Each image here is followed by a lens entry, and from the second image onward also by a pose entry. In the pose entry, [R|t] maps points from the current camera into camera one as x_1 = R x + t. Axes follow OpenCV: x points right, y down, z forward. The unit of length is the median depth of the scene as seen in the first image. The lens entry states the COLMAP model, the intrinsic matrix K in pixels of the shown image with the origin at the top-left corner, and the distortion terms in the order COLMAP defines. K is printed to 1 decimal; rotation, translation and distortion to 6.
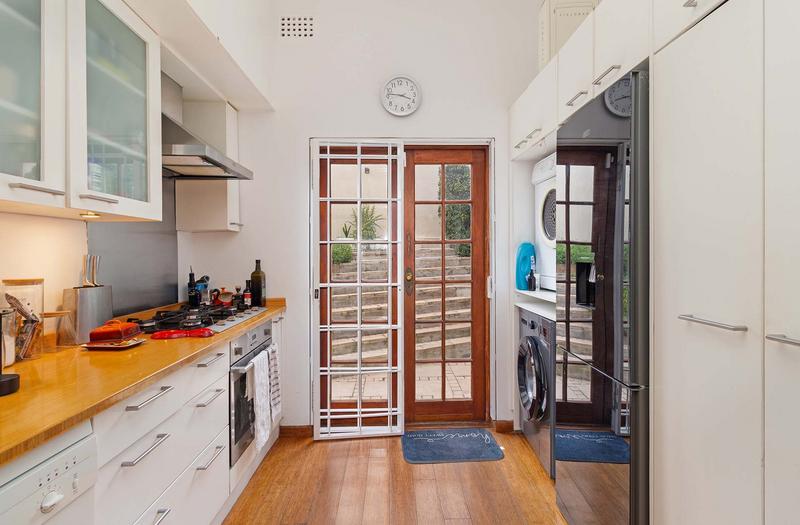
lens RADIAL K [[379.2, 0, 402.2], [0, 379.2, 257.6], [0, 0, 1]] dist [-0.002964, 0.000010]
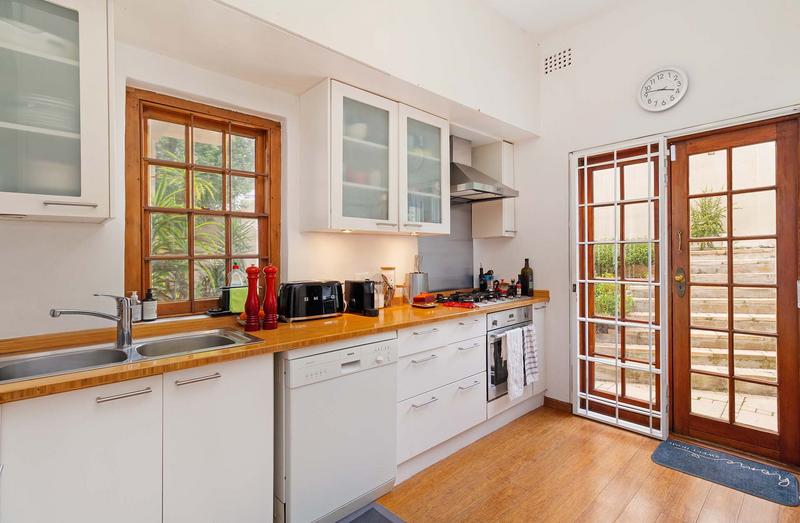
lens RADIAL K [[379.2, 0, 399.6], [0, 379.2, 258.6], [0, 0, 1]] dist [-0.002964, 0.000010]
pose [[0.648947, 0.002022, -0.760831, 0.303404], [-0.000529, 0.999997, 0.002206, 0.002643], [0.760834, -0.001028, 0.648946, -0.141435]]
